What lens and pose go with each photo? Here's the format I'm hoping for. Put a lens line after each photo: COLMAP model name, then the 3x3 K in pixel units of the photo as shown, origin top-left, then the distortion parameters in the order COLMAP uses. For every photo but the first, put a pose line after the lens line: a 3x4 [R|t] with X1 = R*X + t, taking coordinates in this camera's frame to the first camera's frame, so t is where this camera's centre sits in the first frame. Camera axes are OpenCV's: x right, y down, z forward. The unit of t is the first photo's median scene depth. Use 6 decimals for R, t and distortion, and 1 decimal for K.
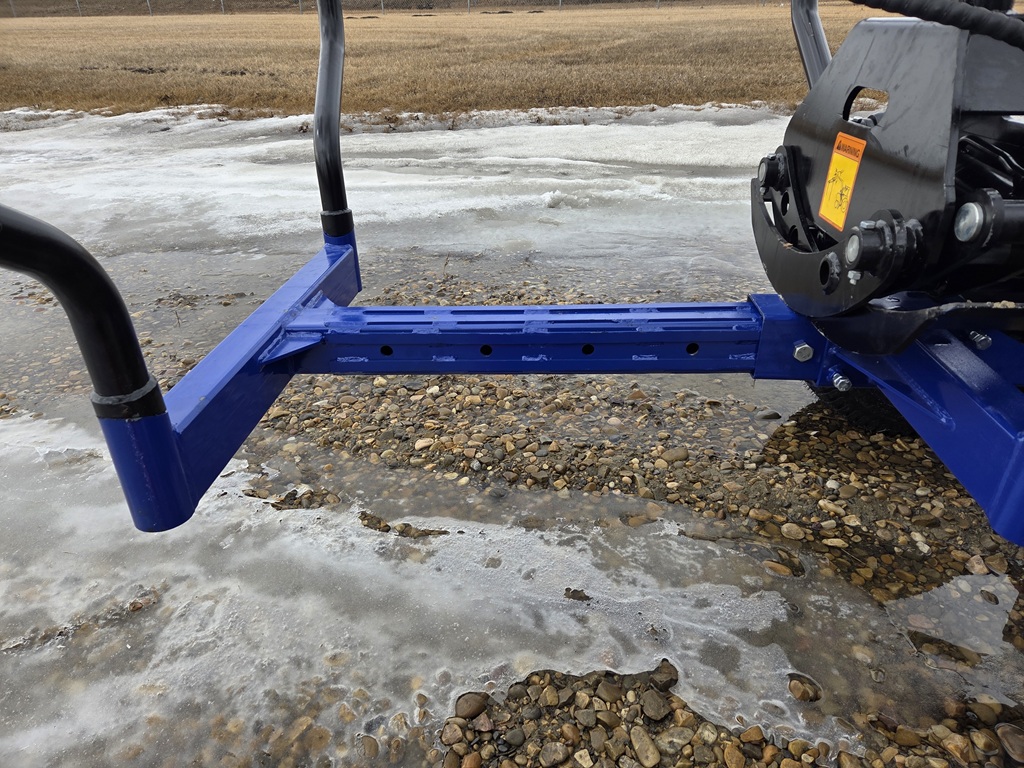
lens RADIAL K [[689.5, 0, 513.0], [0, 689.5, 381.7], [0, 0, 1]] dist [0.032864, -0.008505]
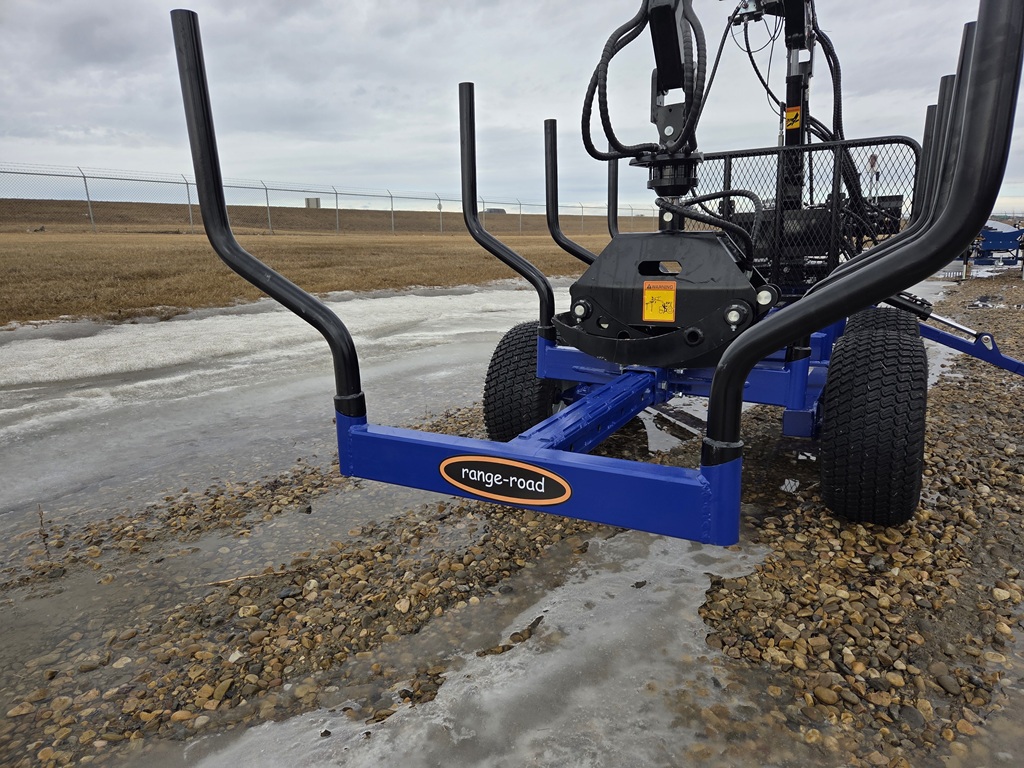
lens RADIAL K [[689.5, 0, 513.5], [0, 689.5, 384.8], [0, 0, 1]] dist [0.032864, -0.008505]
pose [[0.415541, -0.180285, 0.891528, -1.043705], [0.420879, 0.907027, -0.012753, -0.141124], [-0.806341, 0.380525, 0.452785, 0.323196]]
